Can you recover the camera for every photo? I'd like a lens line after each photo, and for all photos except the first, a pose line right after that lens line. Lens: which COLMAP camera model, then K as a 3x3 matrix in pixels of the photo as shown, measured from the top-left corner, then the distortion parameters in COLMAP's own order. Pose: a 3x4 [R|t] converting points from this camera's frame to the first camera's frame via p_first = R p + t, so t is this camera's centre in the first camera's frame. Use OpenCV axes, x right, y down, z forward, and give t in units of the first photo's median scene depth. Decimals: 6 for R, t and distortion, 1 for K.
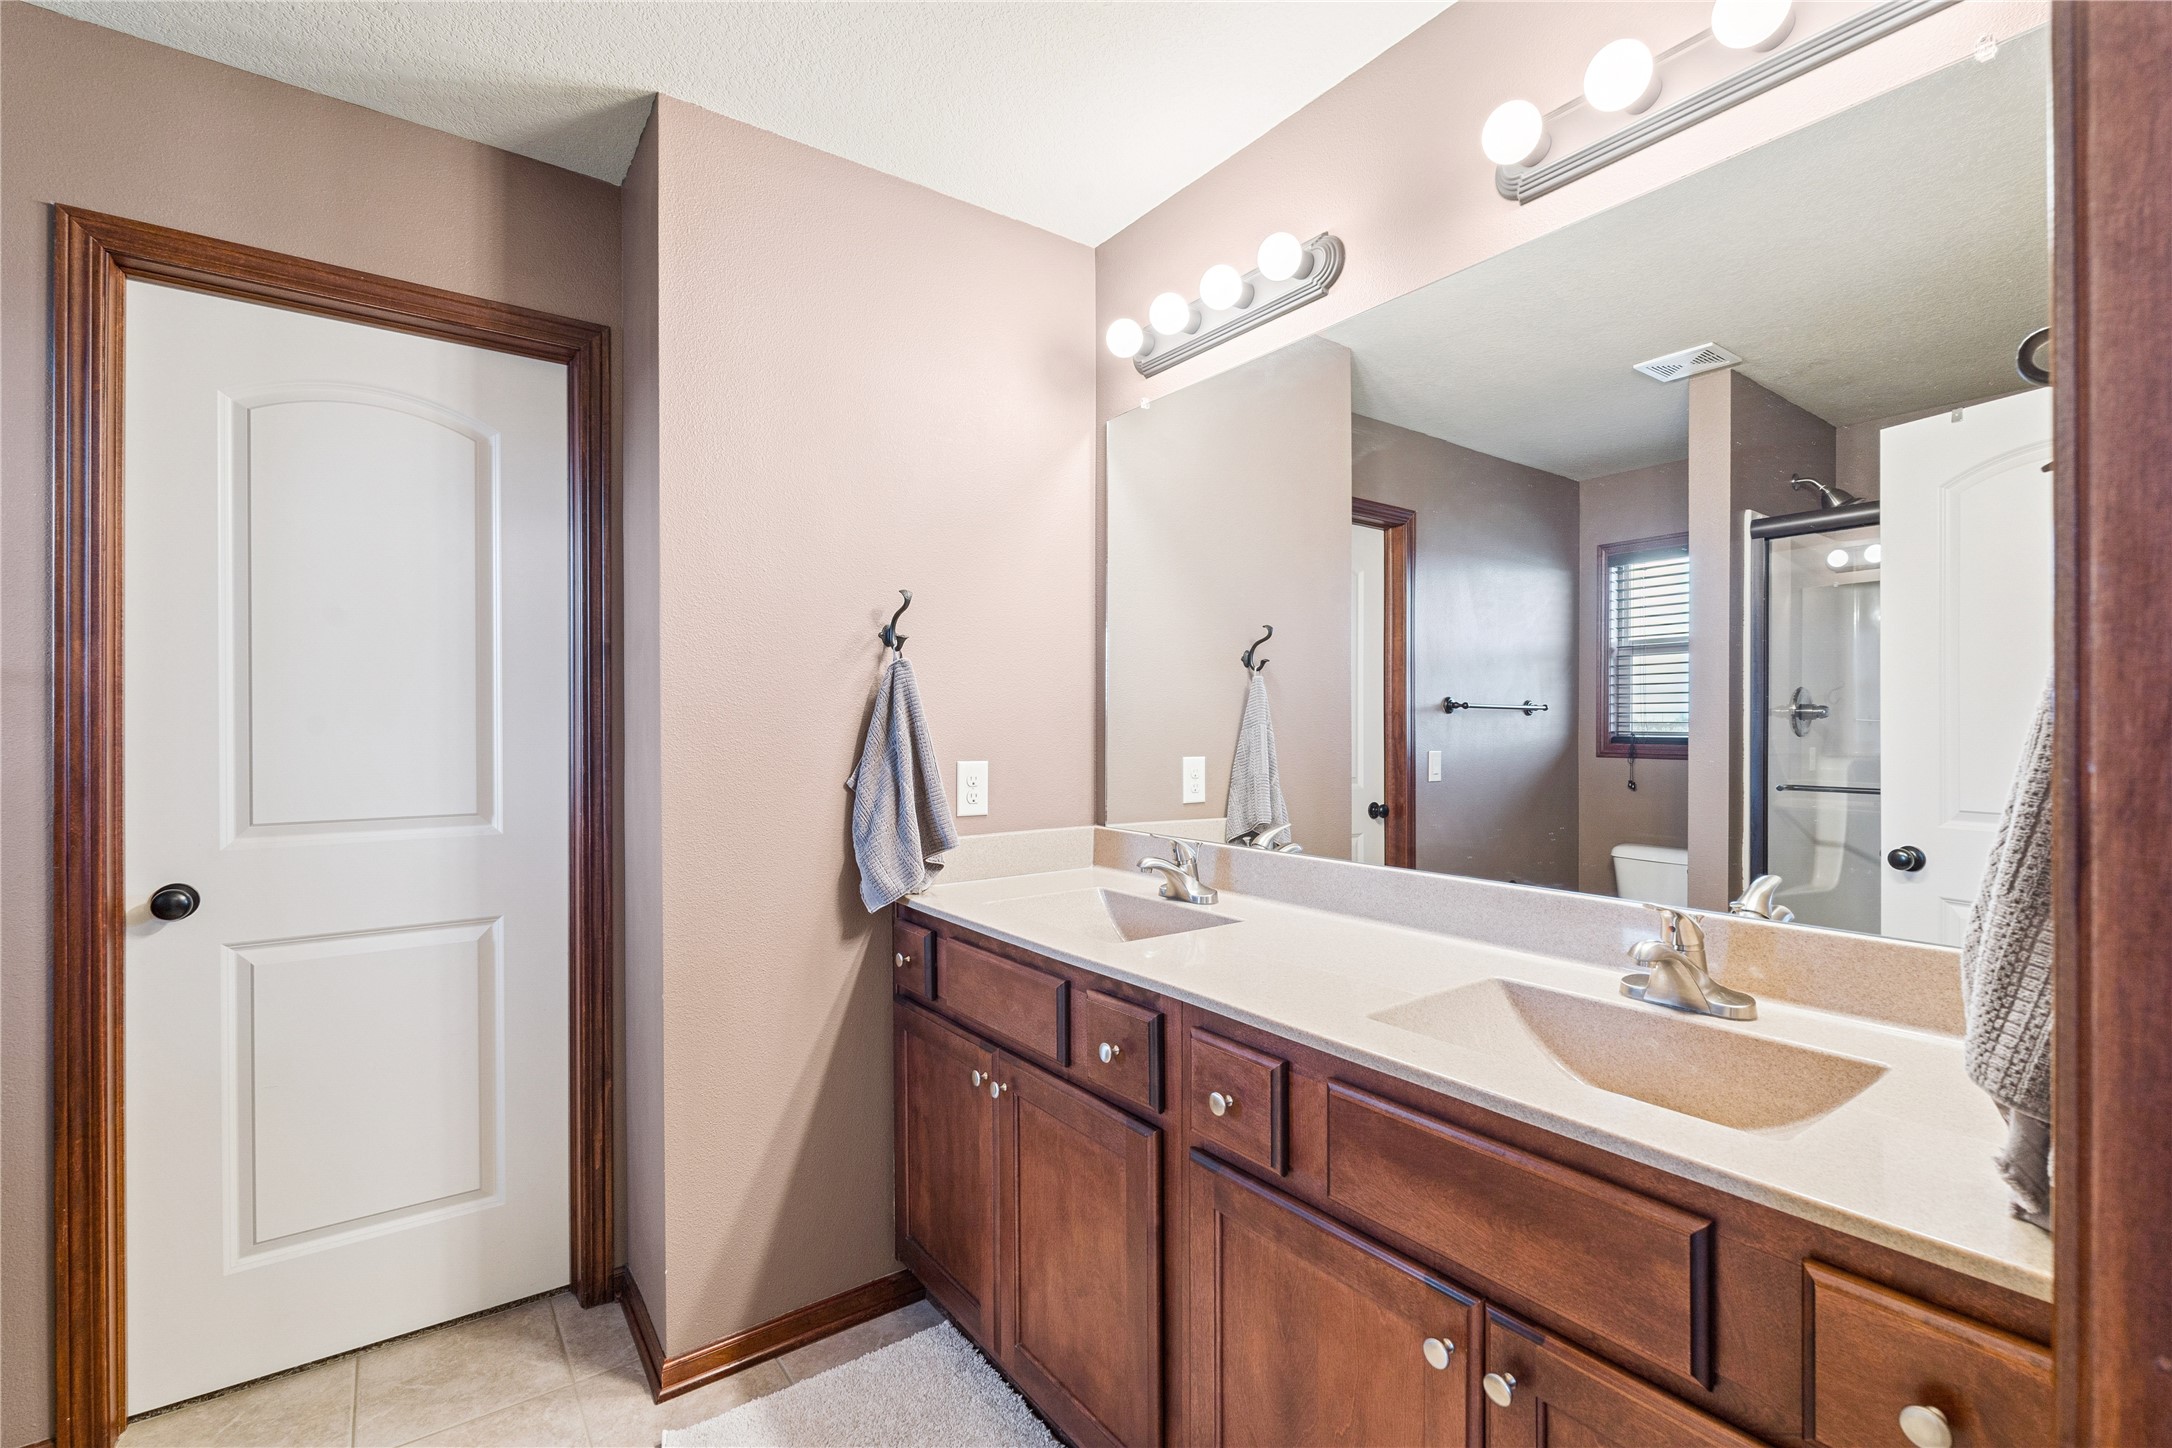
lens RADIAL K [[968.0, 0, 1085.6], [0, 968.0, 715.9], [0, 0, 1]] dist [-0.002324, 0.000236]
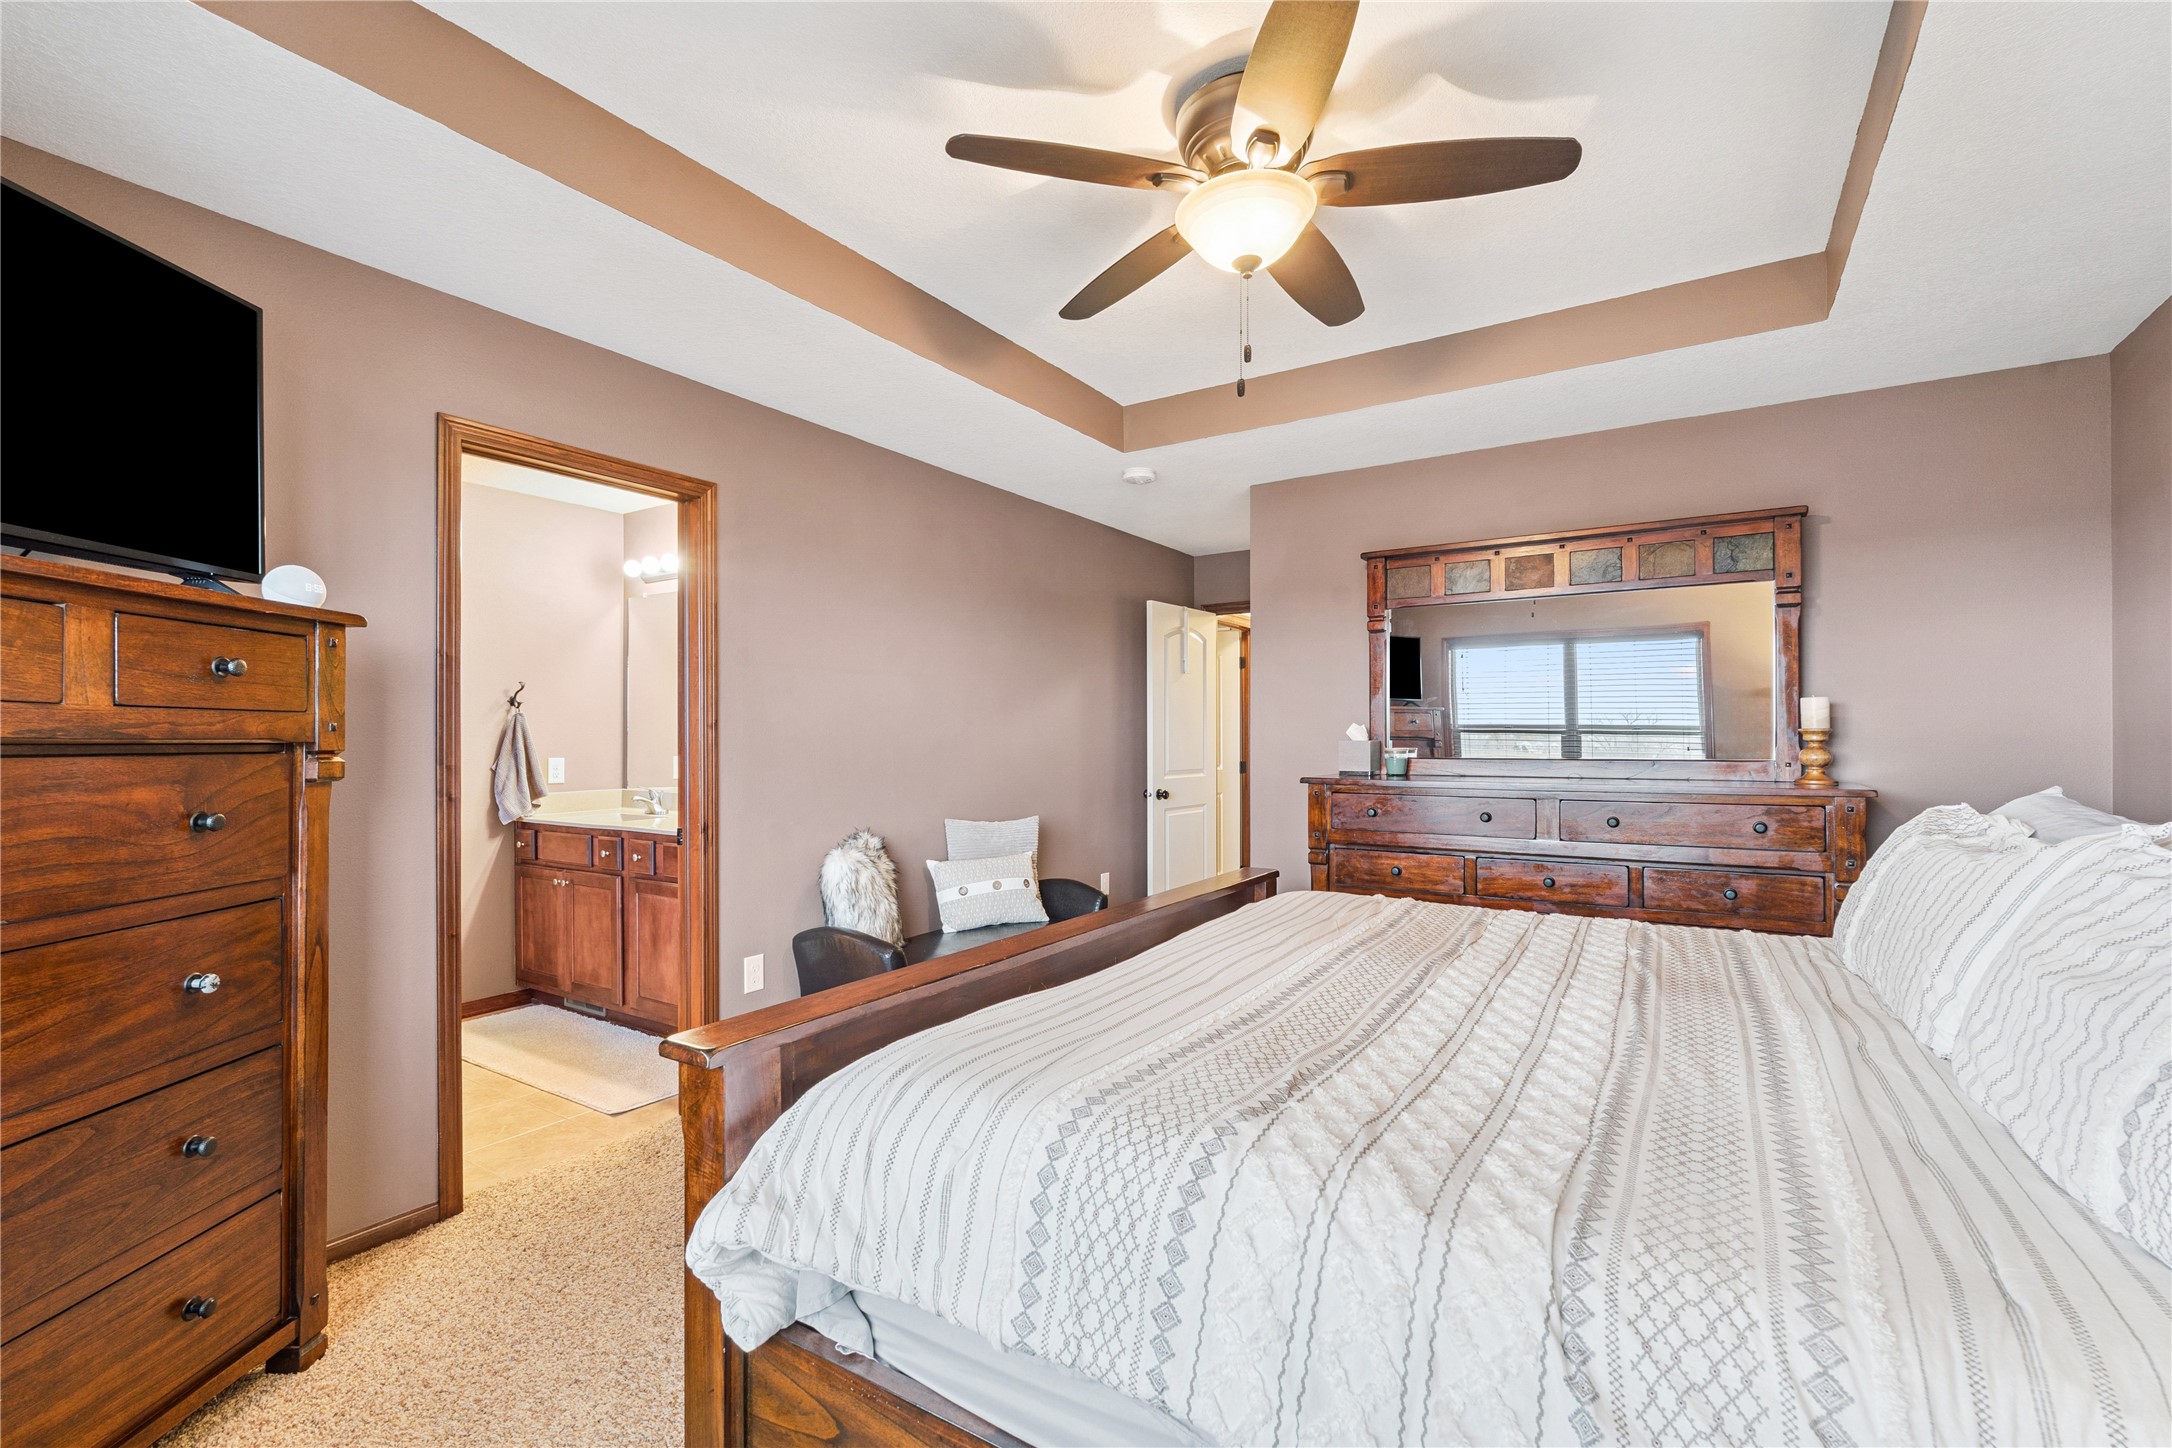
lens RADIAL K [[952.4, 0, 1086.0], [0, 952.4, 724.0], [0, 0, 1]] dist [-0.000820, 0.000052]
pose [[0.932012, 0.001681, 0.362423, 0.238364], [0.001176, 0.999970, -0.007663, -0.013839], [-0.362425, 0.007569, 0.931982, -1.566612]]
